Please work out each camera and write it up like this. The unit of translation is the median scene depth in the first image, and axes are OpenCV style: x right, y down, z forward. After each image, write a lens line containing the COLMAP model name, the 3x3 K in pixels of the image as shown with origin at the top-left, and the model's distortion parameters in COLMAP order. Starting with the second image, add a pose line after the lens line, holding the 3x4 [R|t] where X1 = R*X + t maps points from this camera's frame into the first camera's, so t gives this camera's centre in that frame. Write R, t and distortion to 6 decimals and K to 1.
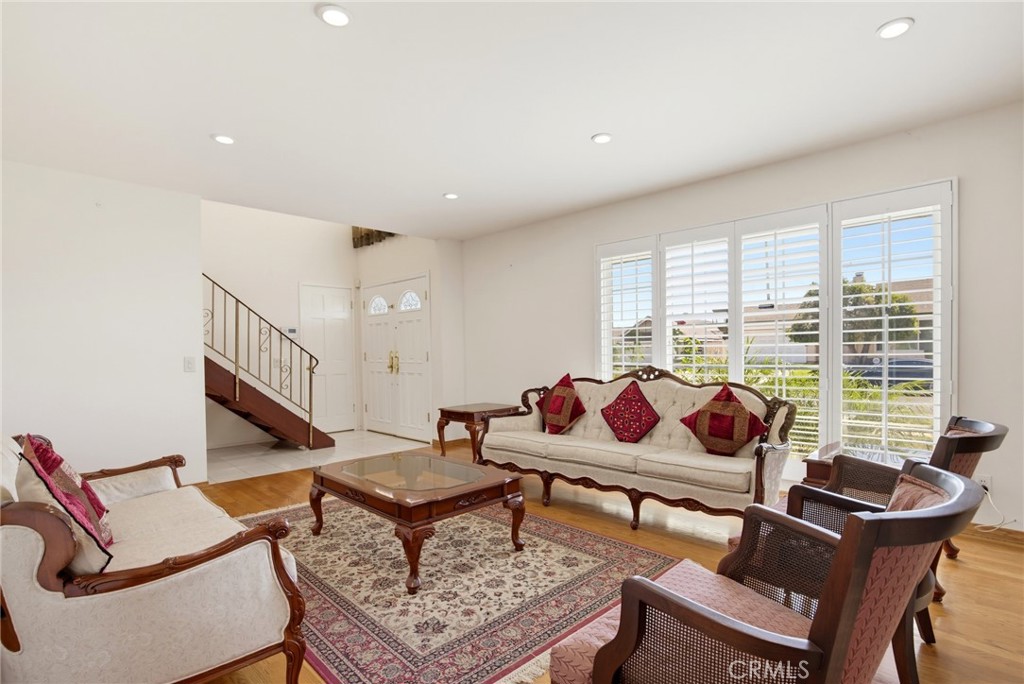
lens RADIAL K [[498.0, 0, 510.8], [0, 498.0, 345.6], [0, 0, 1]] dist [-0.023307, 0.001047]
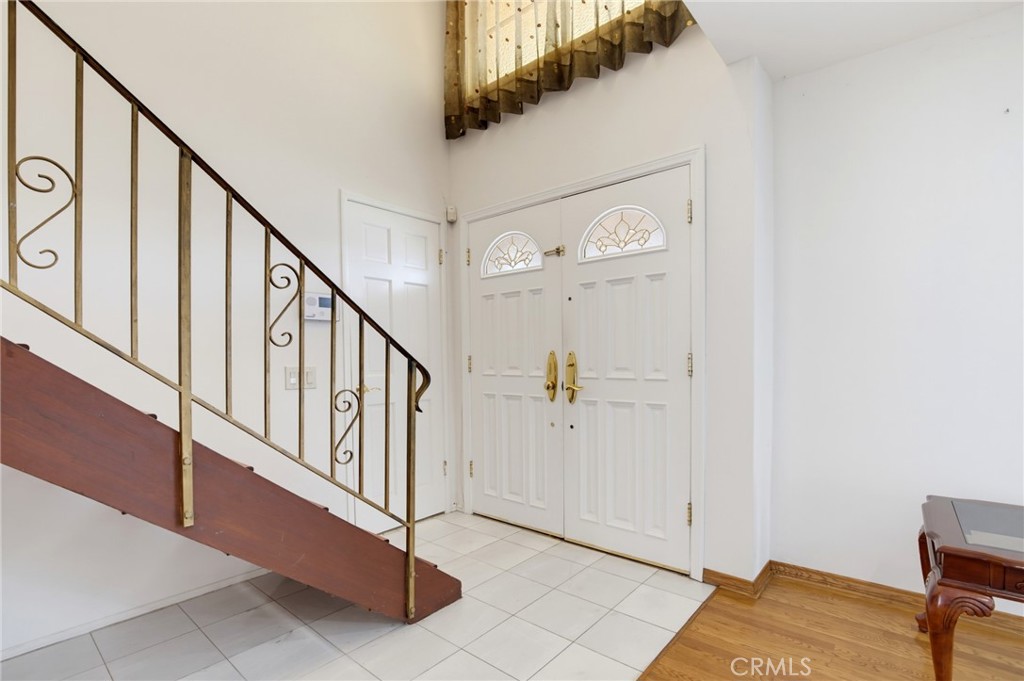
lens RADIAL K [[470.3, 0, 512.7], [0, 470.3, 362.9], [0, 0, 1]] dist [-0.025578, 0.002864]
pose [[0.995453, 0.004797, 0.095135, -0.361831], [-0.006748, 0.999773, 0.020201, 0.014503], [-0.095017, -0.020751, 0.995259, 0.661382]]
